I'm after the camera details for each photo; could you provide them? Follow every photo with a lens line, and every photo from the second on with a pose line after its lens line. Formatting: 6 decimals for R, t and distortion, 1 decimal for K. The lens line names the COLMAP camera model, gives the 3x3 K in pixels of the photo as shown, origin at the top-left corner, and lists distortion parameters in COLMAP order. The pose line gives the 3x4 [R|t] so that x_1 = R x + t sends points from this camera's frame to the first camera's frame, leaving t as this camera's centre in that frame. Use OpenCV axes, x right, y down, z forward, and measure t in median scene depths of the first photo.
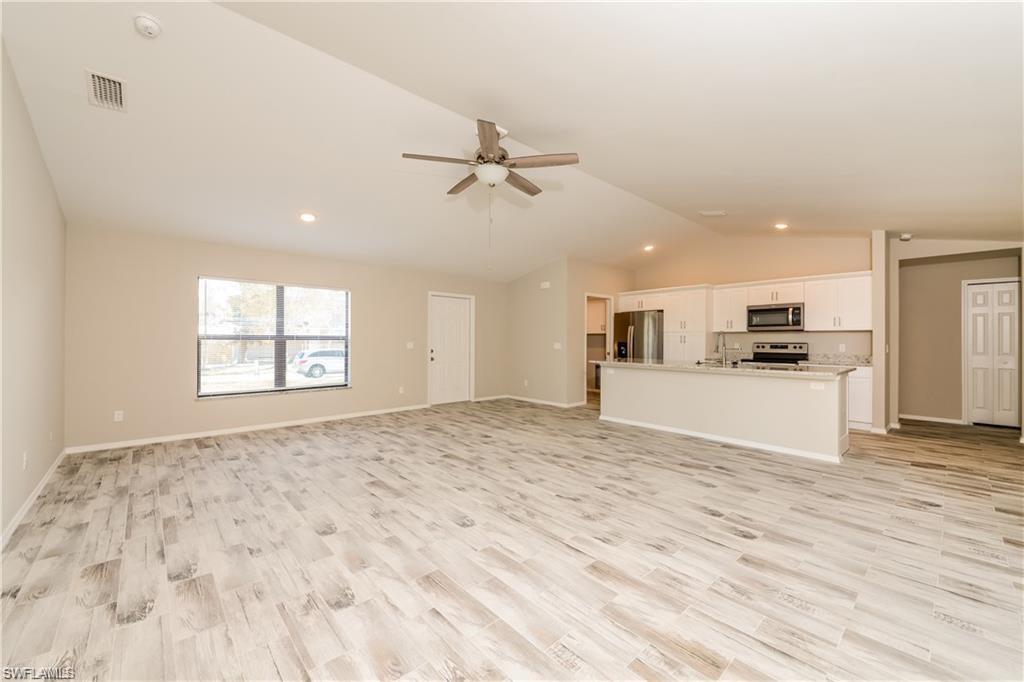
lens RADIAL K [[407.5, 0, 502.4], [0, 407.5, 337.3], [0, 0, 1]] dist [0.030586, -0.001139]
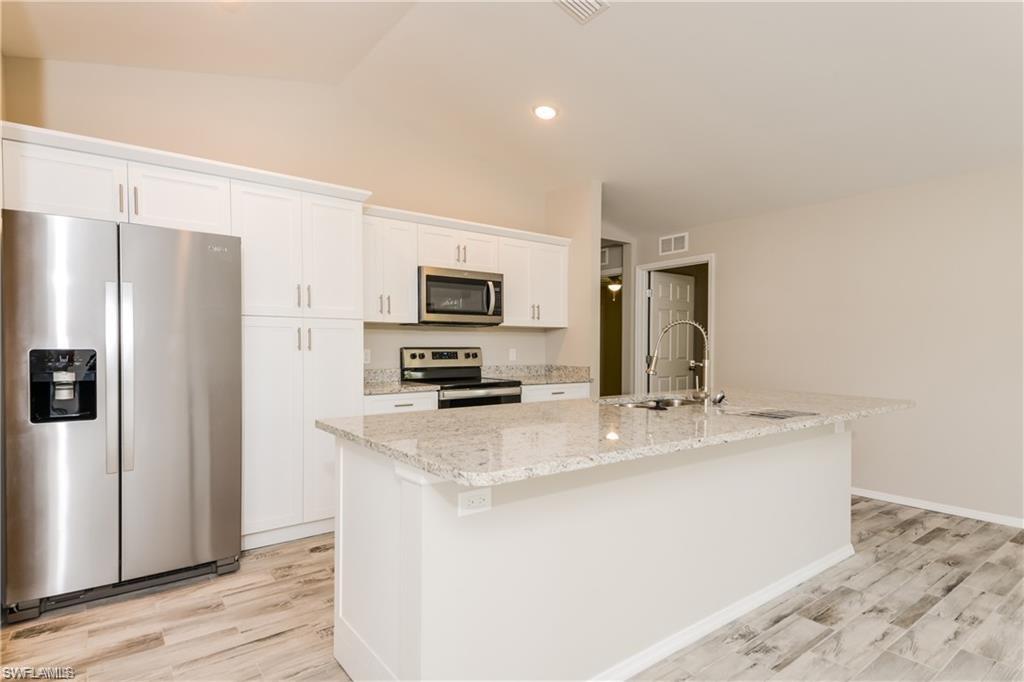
lens RADIAL K [[547.7, 0, 509.3], [0, 547.7, 352.1], [0, 0, 1]] dist [0.019440, 0.000091]
pose [[0.062564, -0.014652, 0.997933, -0.002958], [-0.005048, 0.999875, 0.014997, 0.010034], [-0.998028, -0.005976, 0.062482, 1.034015]]
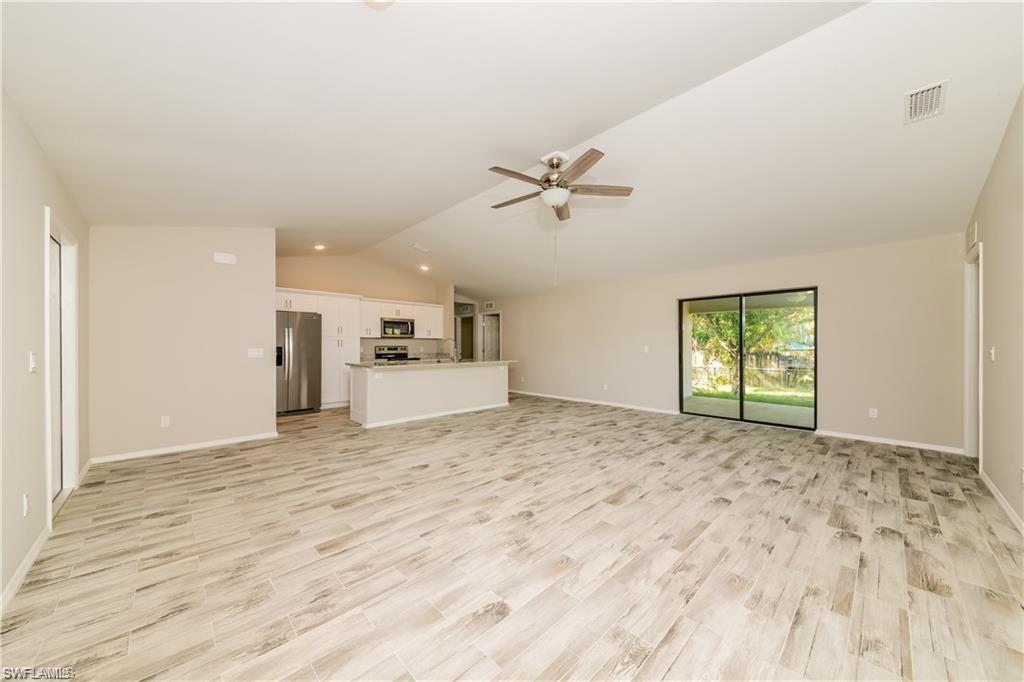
lens RADIAL K [[360.4, 0, 514.1], [0, 360.4, 348.9], [0, 0, 1]] dist [0.013233, 0.000083]
pose [[-0.056502, -0.015234, 0.998286, -0.672614], [-0.005668, 0.999872, 0.014938, 0.003091], [-0.998386, -0.004815, -0.056581, 0.776000]]
